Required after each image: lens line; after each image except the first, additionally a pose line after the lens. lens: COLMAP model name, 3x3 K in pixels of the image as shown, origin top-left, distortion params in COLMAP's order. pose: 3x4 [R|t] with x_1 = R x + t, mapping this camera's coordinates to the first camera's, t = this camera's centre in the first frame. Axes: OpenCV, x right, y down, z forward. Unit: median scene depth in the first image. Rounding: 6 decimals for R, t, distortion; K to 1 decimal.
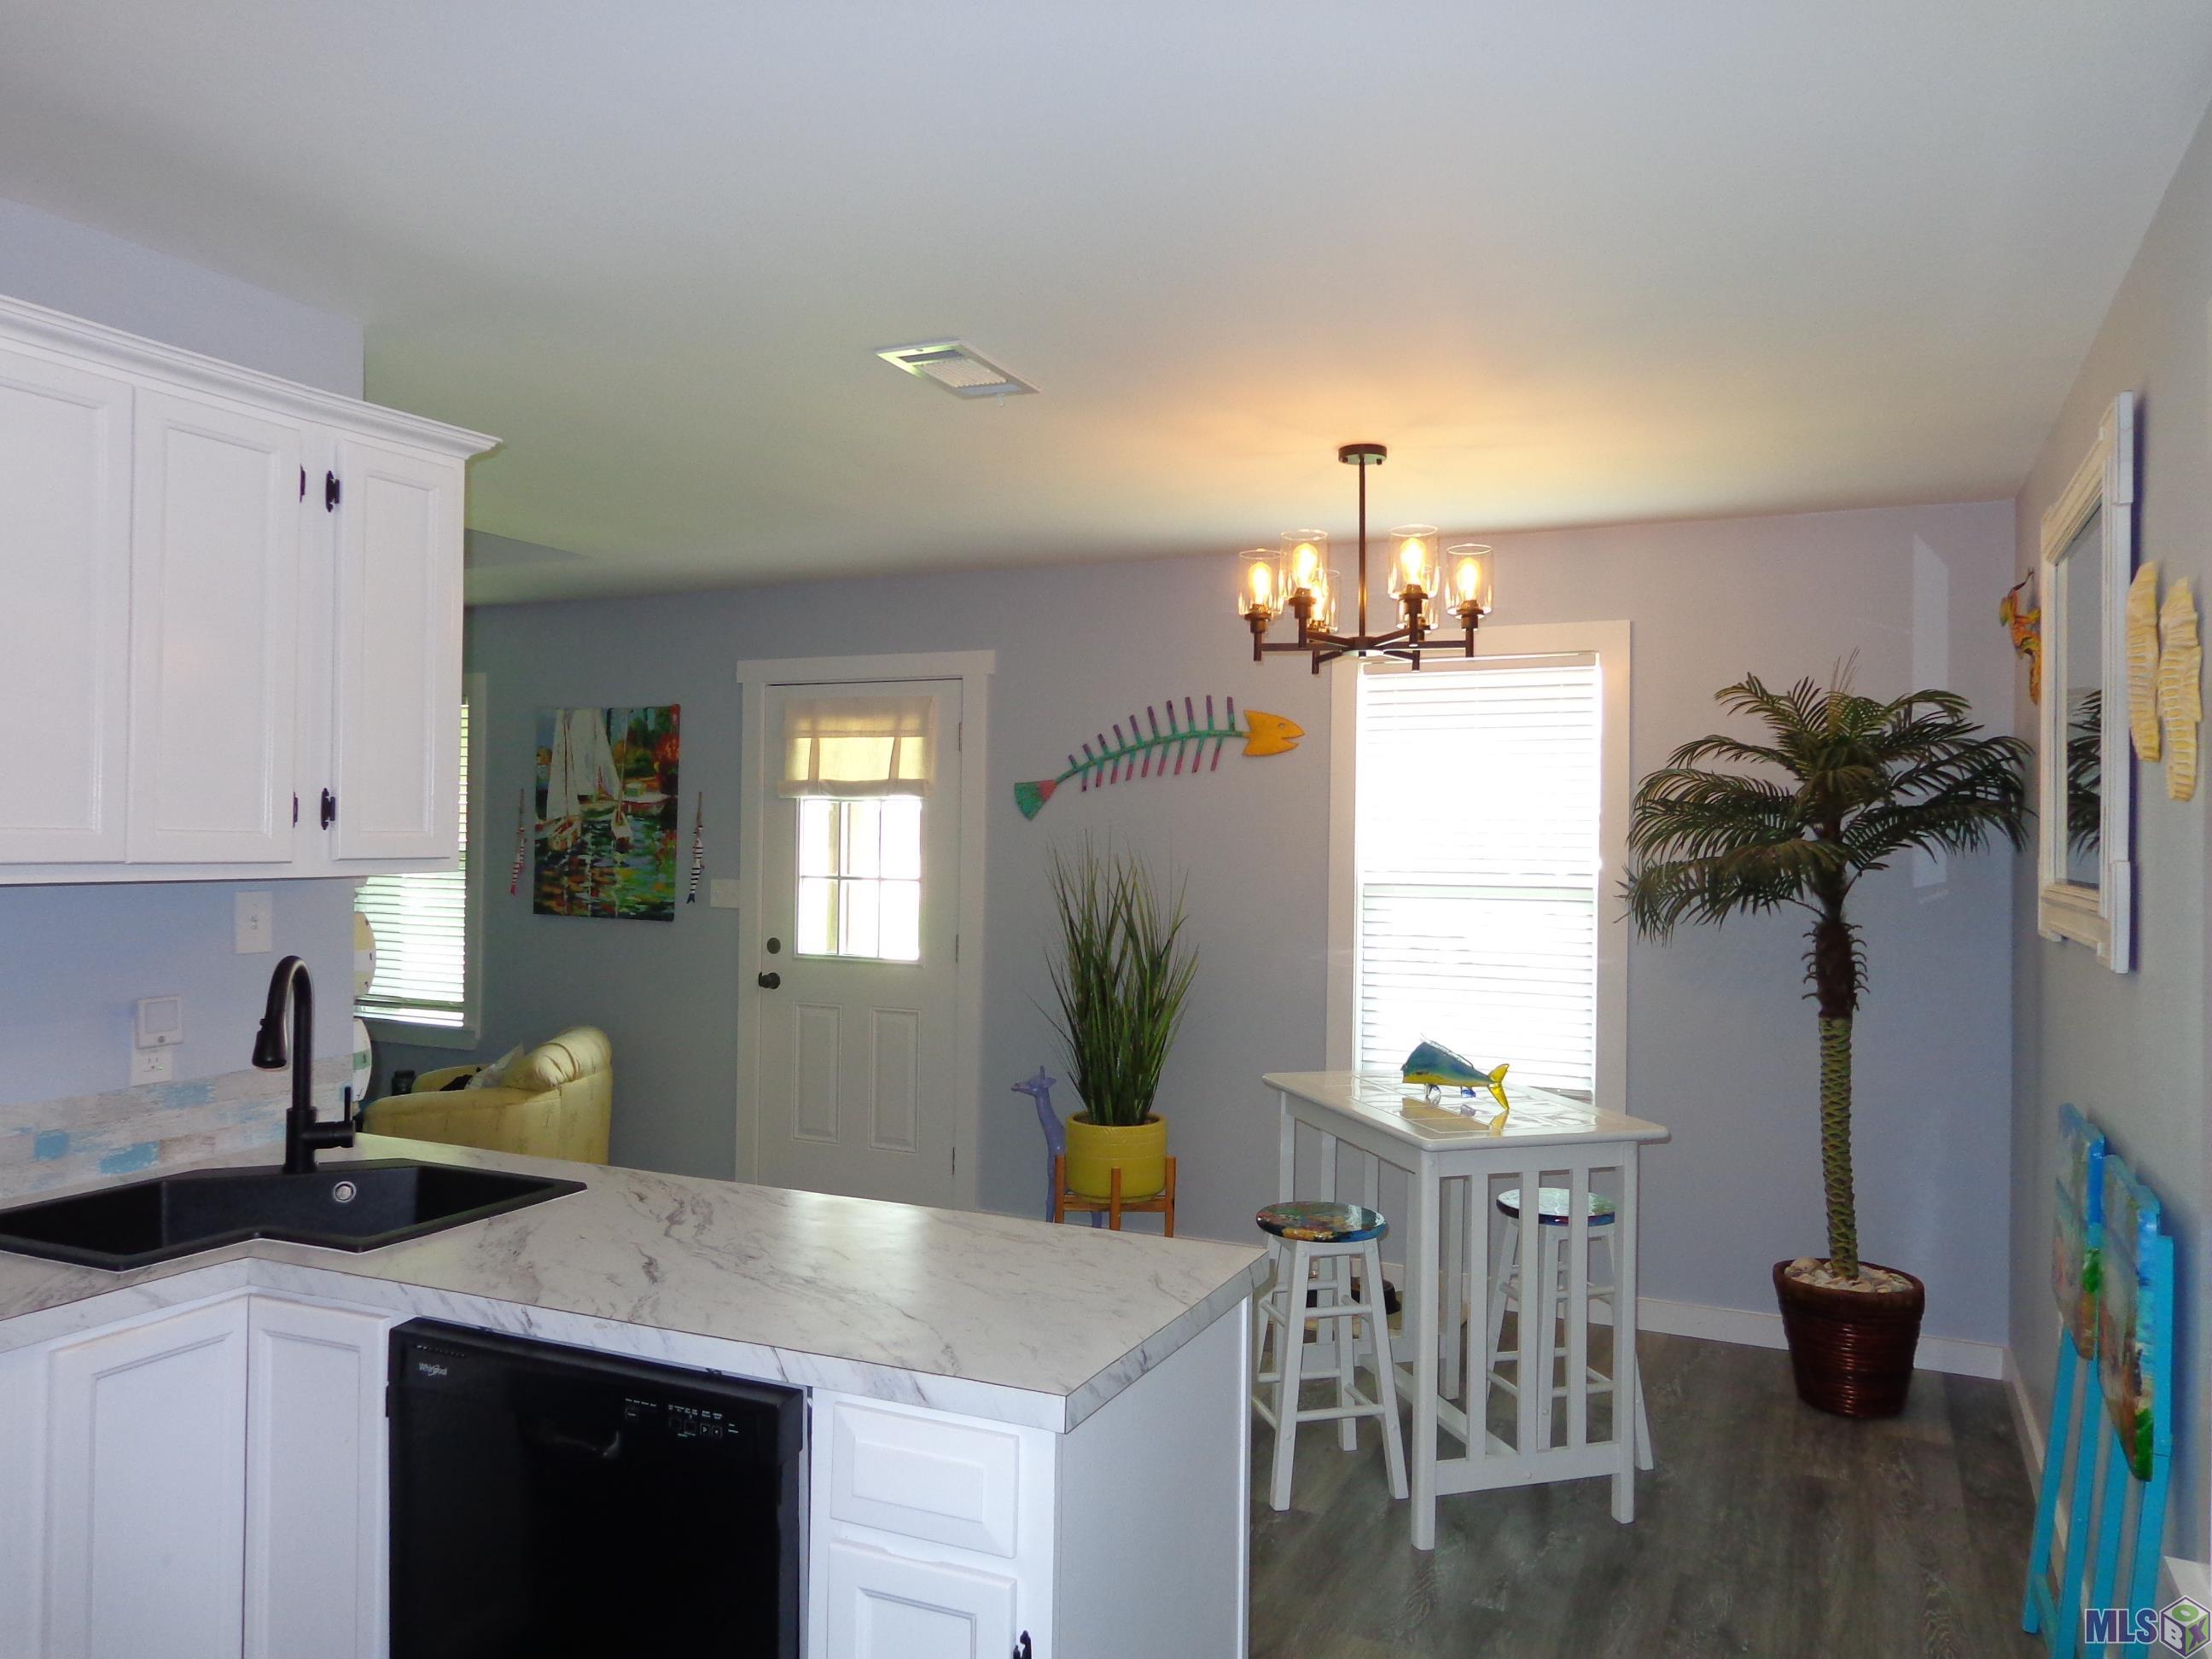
lens RADIAL K [[1570.0, 0, 1112.4], [0, 1570.0, 826.8], [0, 0, 1]] dist [0.001434, 0.002532]
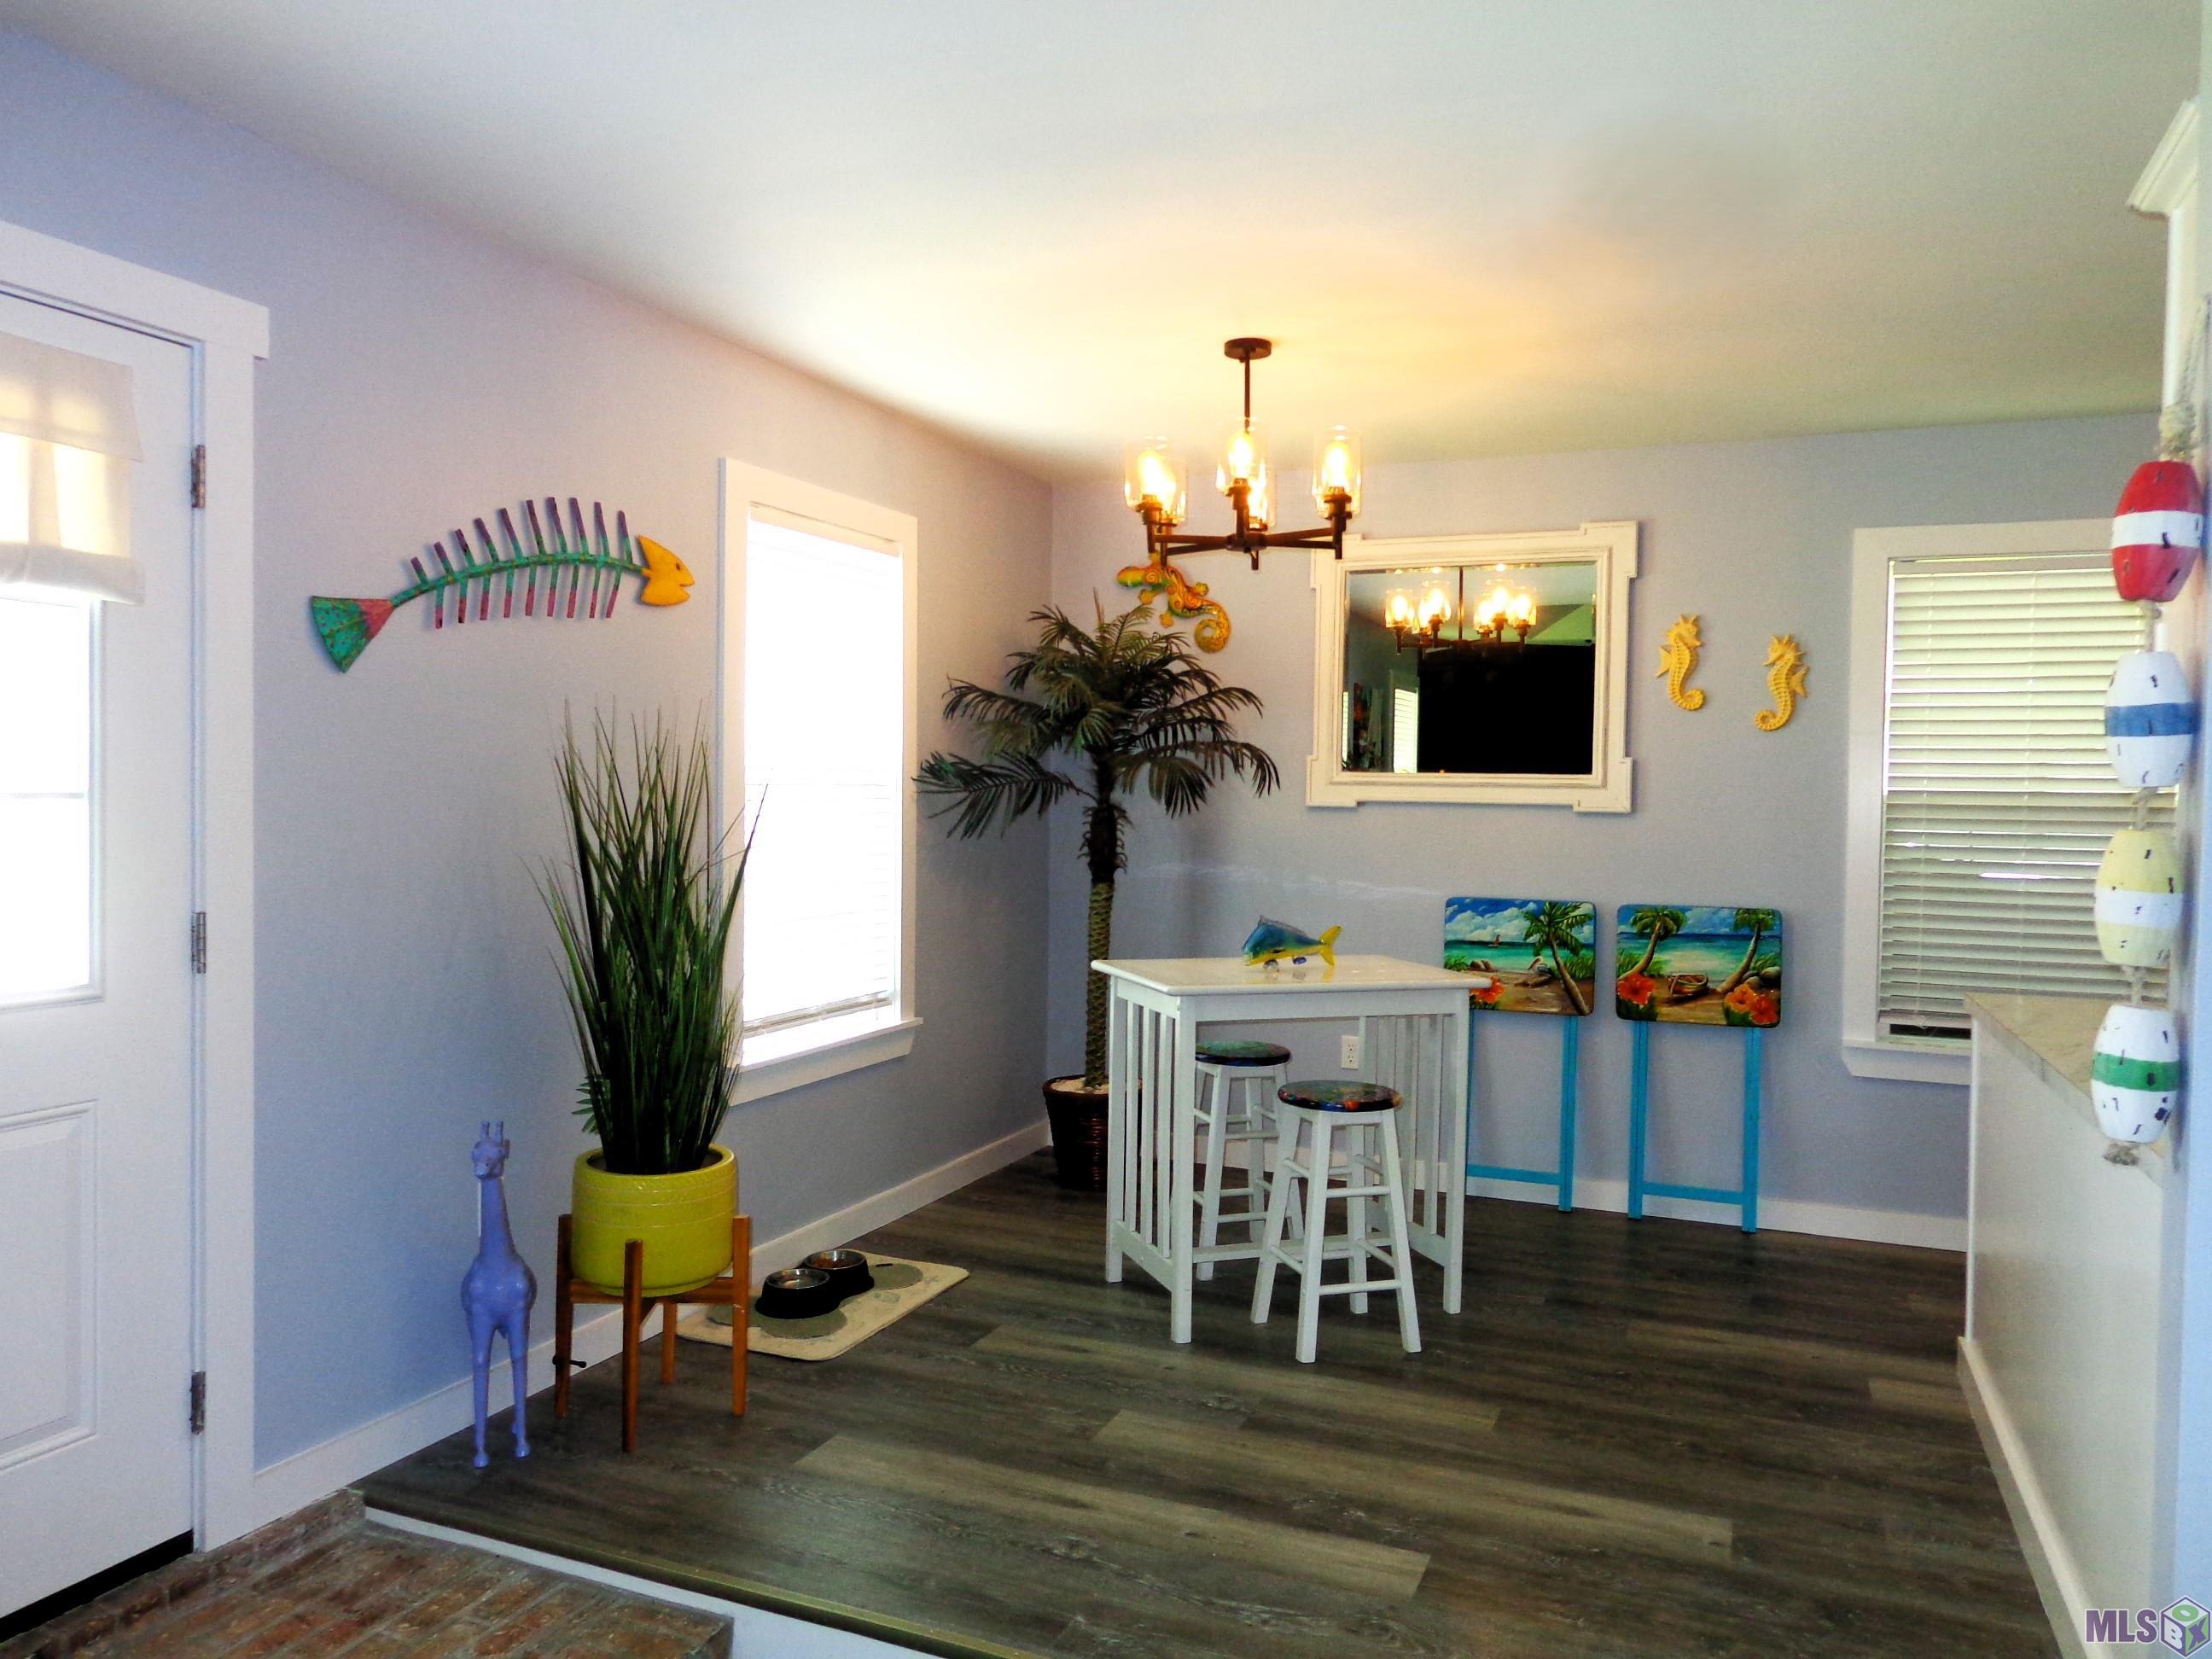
lens RADIAL K [[1558.0, 0, 1109.1], [0, 1558.0, 833.4], [0, 0, 1]] dist [-0.008635, 0.023966]
pose [[-0.033748, -0.042034, 0.998546, -0.664749], [-0.019503, 0.998953, 0.041392, 0.025927], [-0.999240, -0.018078, -0.034532, 0.894677]]
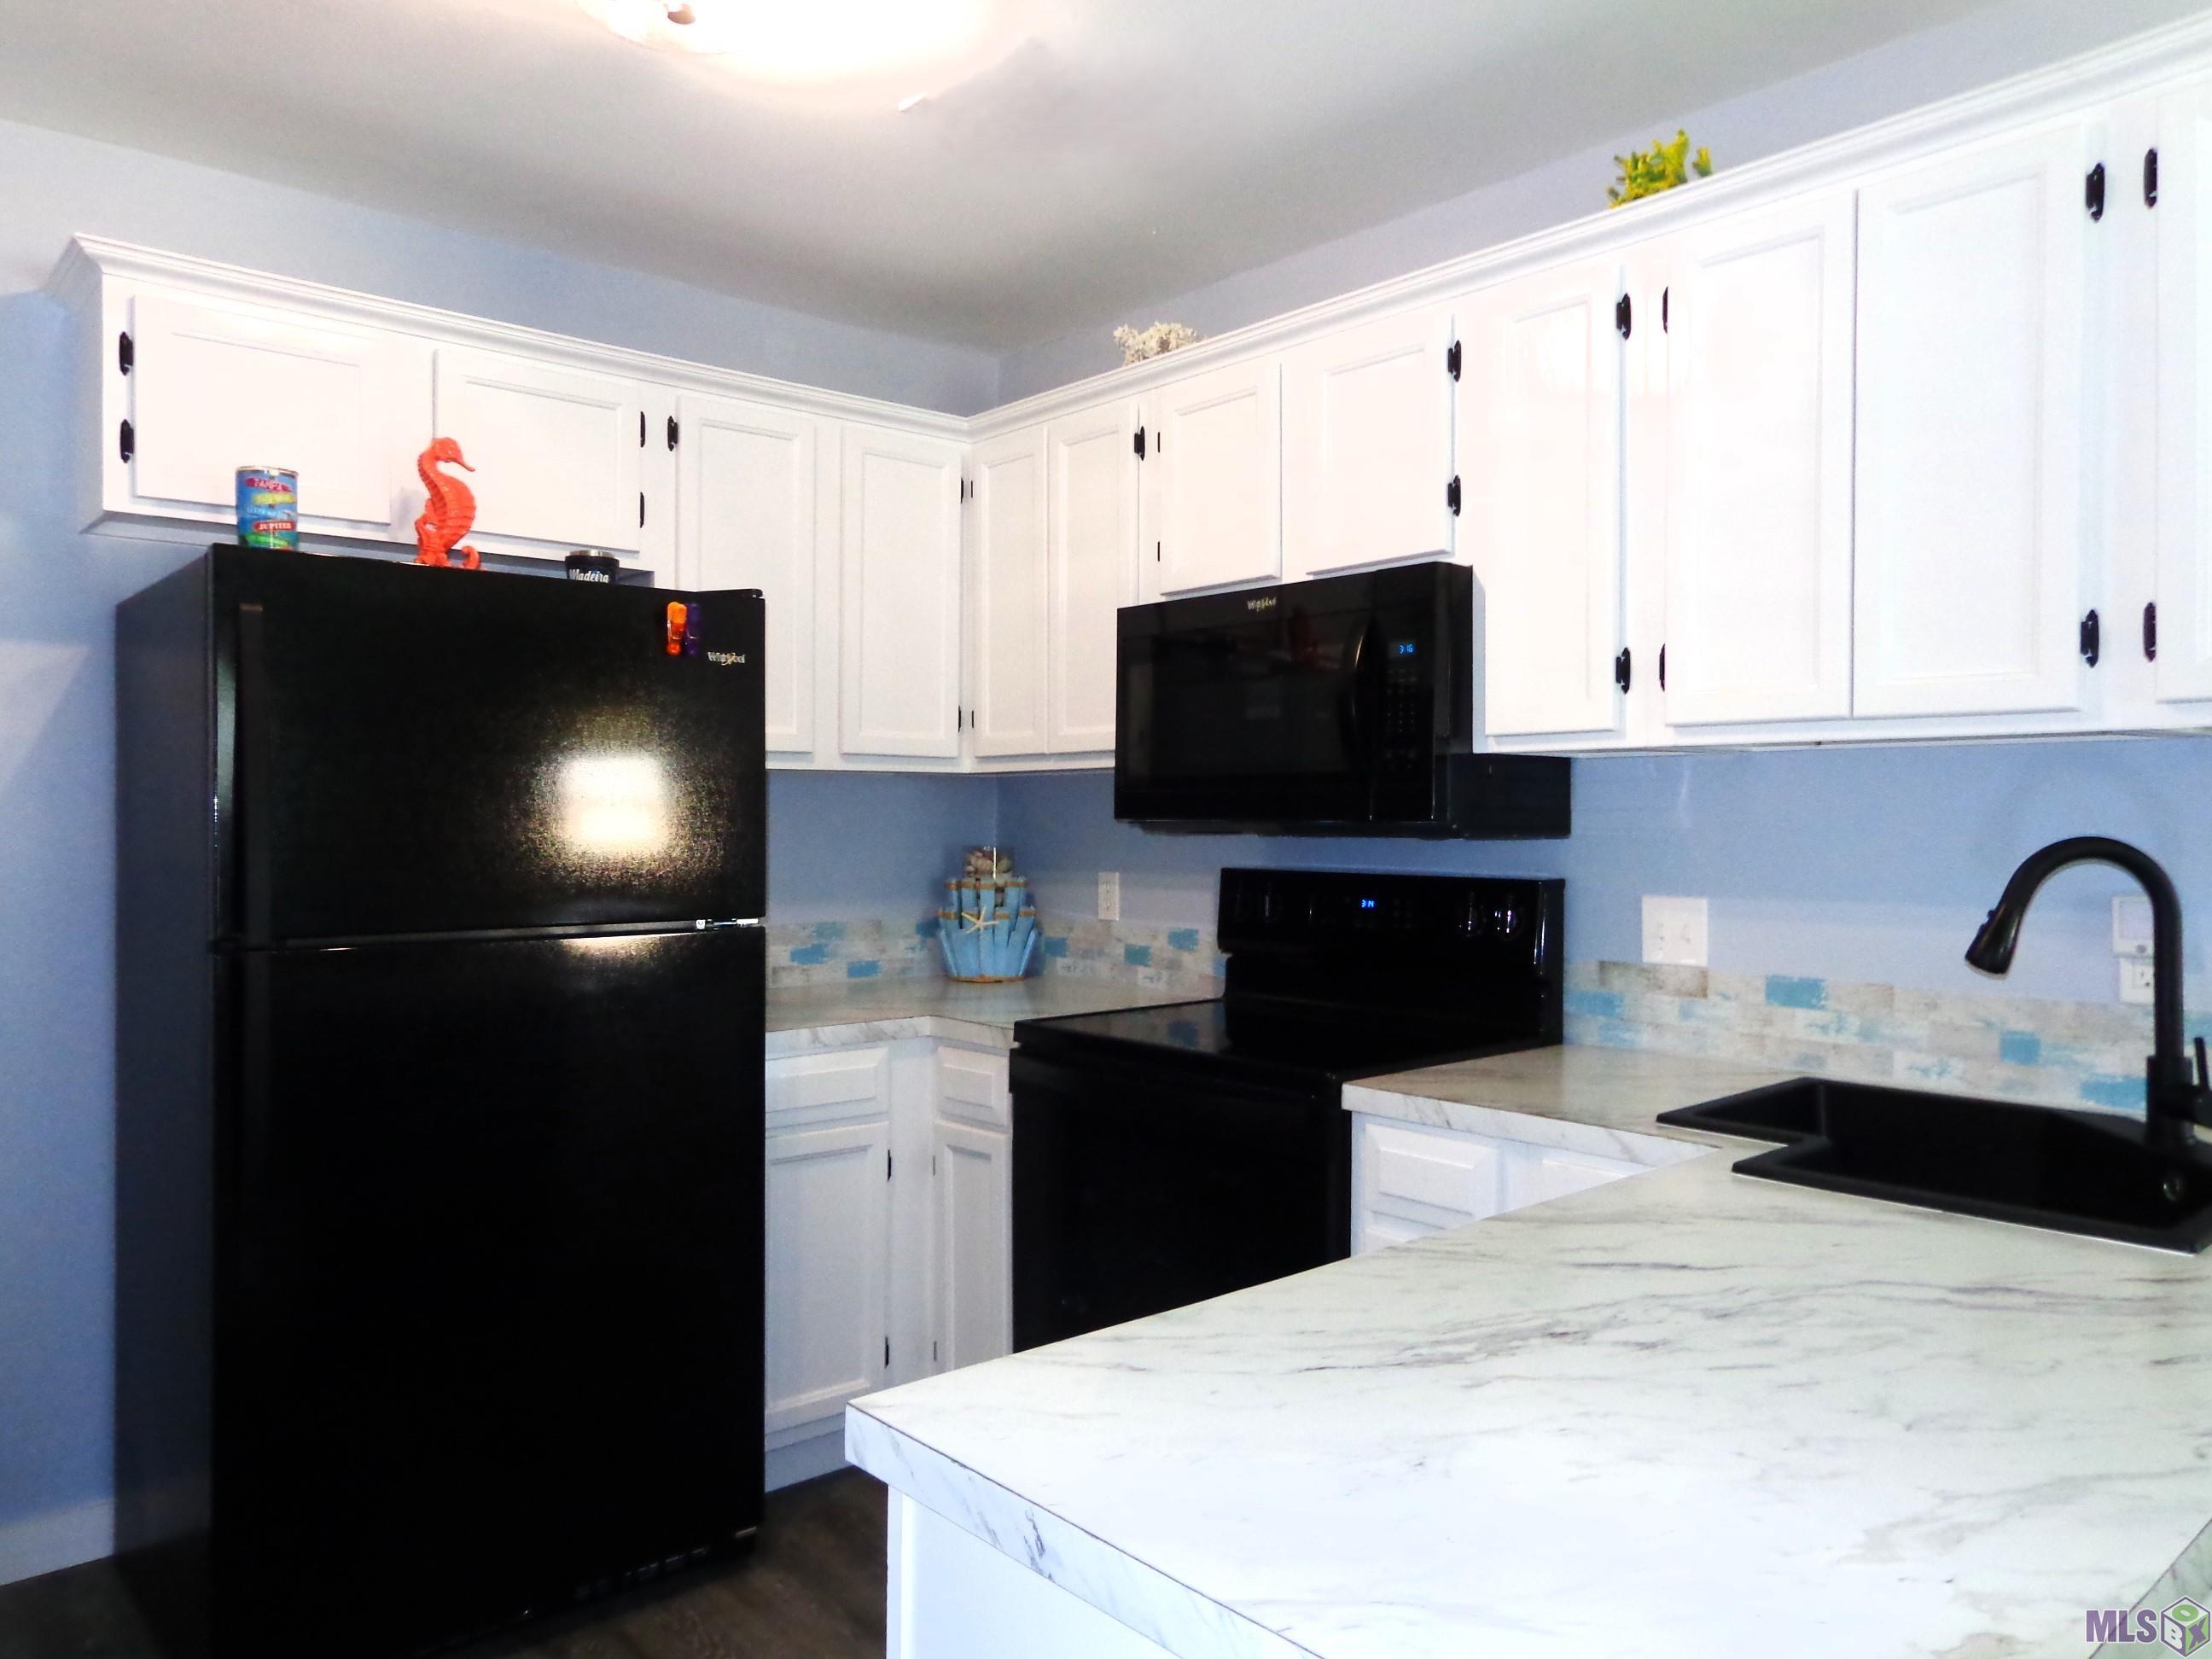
lens RADIAL K [[1558.0, 0, 1110.2], [0, 1558.0, 823.5], [0, 0, 1]] dist [-0.008635, 0.023966]
pose [[-0.403640, -0.007885, -0.914884, 0.166358], [-0.002836, 0.999969, -0.007367, 0.041460], [0.914914, -0.000379, -0.403650, 0.438153]]
